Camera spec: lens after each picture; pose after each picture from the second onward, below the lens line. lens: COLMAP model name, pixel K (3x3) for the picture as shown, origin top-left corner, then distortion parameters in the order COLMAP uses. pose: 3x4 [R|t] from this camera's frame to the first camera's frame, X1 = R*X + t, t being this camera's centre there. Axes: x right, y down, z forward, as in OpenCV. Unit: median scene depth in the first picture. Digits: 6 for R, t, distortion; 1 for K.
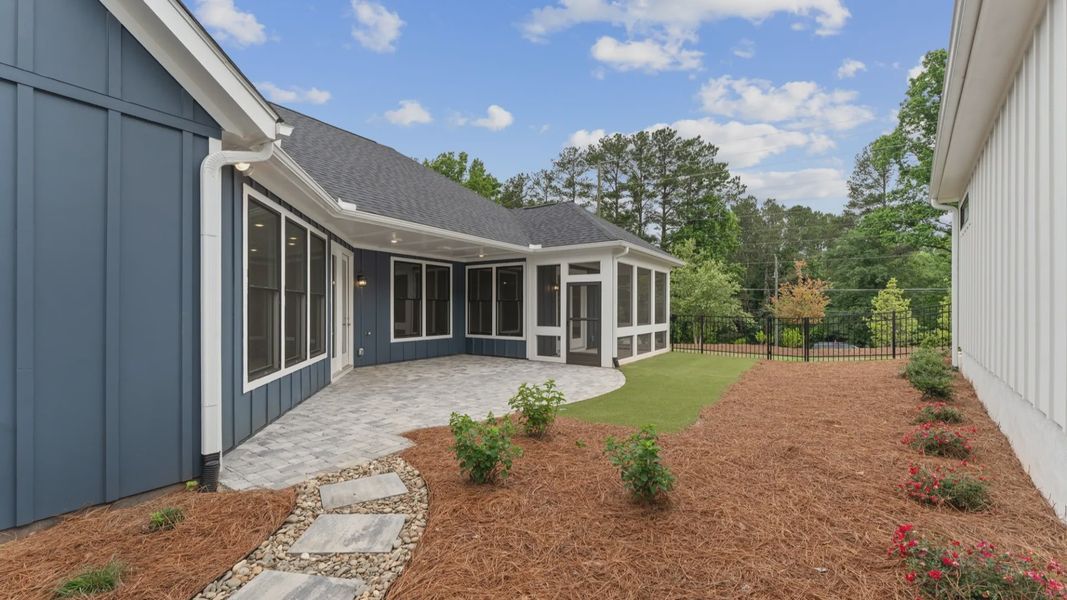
lens RADIAL K [[420.5, 0, 526.8], [0, 420.5, 306.7], [0, 0, 1]] dist [0.008686, 0.000052]
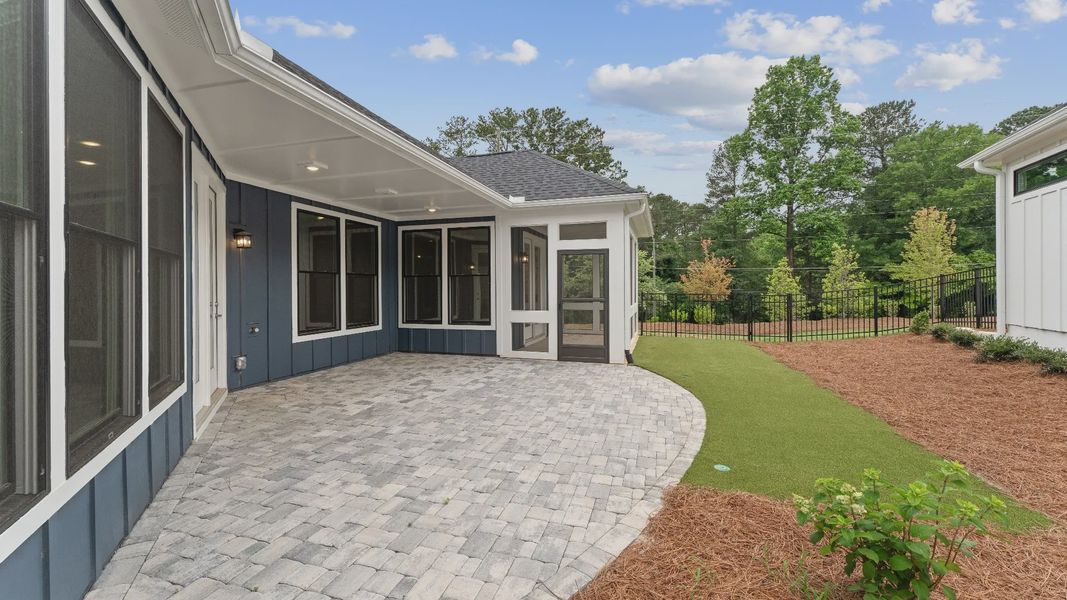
lens RADIAL K [[430.4, 0, 527.8], [0, 430.4, 284.9], [0, 0, 1]] dist [0.001741, 0.000001]
pose [[0.958714, -0.005850, 0.284314, -0.148347], [0.007261, 0.999966, -0.003911, 0.005306], [-0.284281, 0.005814, 0.958723, 0.263075]]
